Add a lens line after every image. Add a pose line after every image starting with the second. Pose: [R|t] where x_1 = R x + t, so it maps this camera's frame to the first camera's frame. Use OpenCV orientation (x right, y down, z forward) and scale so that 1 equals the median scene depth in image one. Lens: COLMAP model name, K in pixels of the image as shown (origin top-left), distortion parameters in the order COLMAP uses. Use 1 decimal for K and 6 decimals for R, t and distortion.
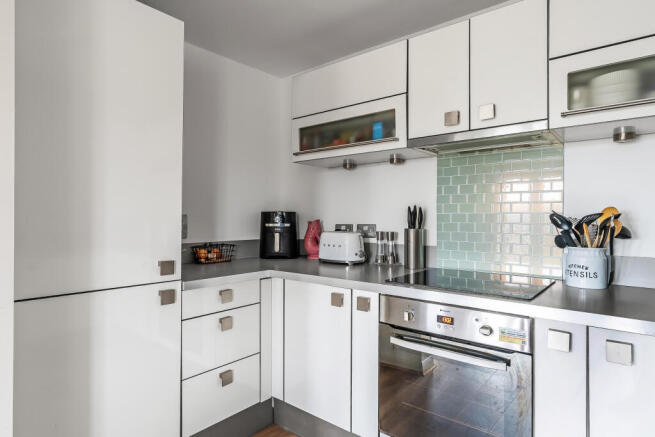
lens RADIAL K [[376.4, 0, 332.3], [0, 376.4, 216.9], [0, 0, 1]] dist [0.005308, 0.000708]
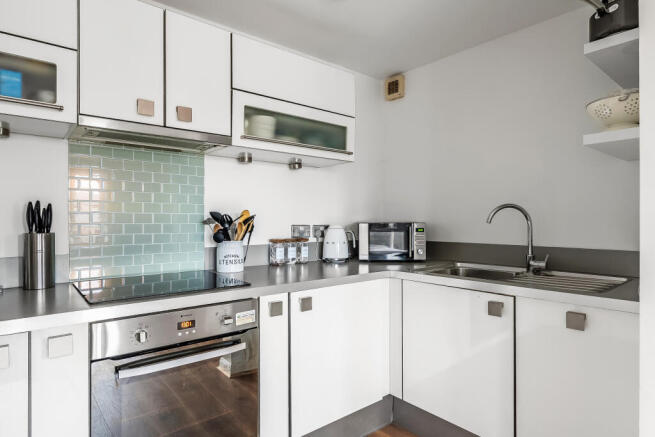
lens RADIAL K [[376.4, 0, 330.5], [0, 376.4, 219.8], [0, 0, 1]] dist [0.005308, 0.000708]
pose [[0.177545, -0.007671, 0.984083, -0.490808], [-0.001919, 0.999965, 0.008141, -0.001831], [-0.984111, -0.003334, 0.177524, 0.403476]]
